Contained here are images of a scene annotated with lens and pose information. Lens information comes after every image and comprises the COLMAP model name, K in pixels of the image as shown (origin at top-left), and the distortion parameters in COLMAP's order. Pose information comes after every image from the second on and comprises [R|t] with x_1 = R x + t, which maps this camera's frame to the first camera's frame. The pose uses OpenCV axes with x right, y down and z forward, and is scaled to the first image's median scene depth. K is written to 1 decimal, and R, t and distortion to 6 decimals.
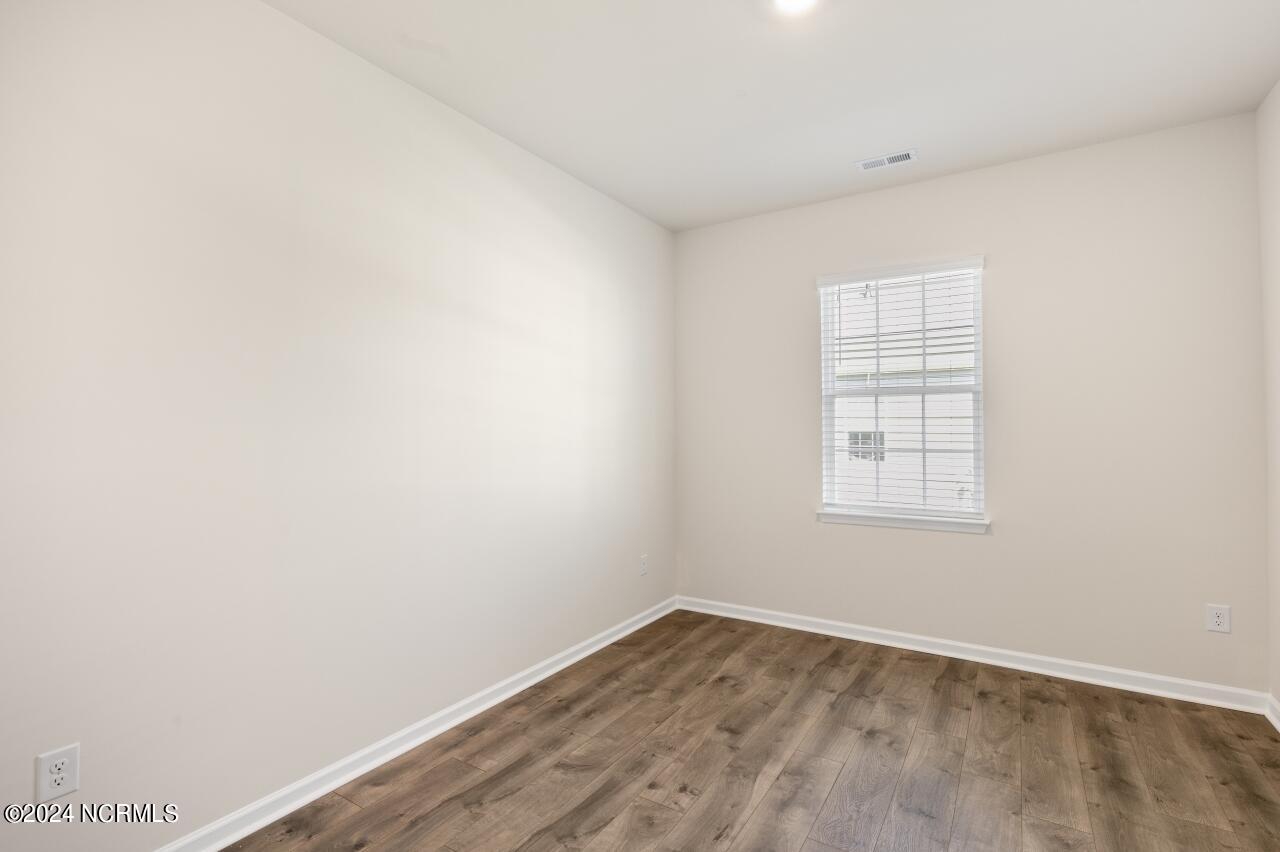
lens RADIAL K [[582.6, 0, 641.9], [0, 582.6, 419.6], [0, 0, 1]] dist [0.001851, 0.000006]
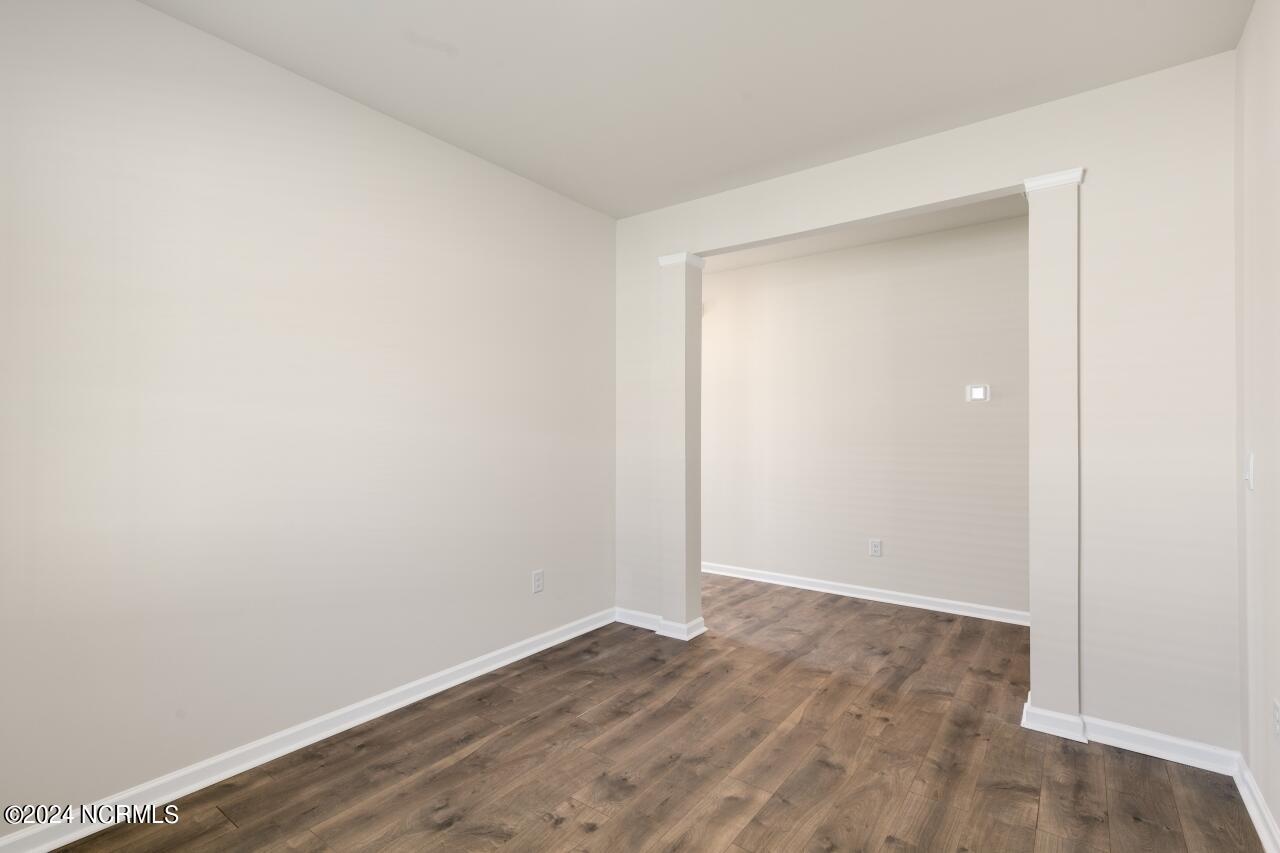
lens RADIAL K [[582.6, 0, 643.5], [0, 582.6, 423.9], [0, 0, 1]] dist [0.001851, 0.000006]
pose [[-0.996867, -0.003113, 0.079038, 0.423457], [-0.003934, 0.999940, -0.010230, 0.006597], [-0.079001, -0.010509, -0.996819, 2.215216]]
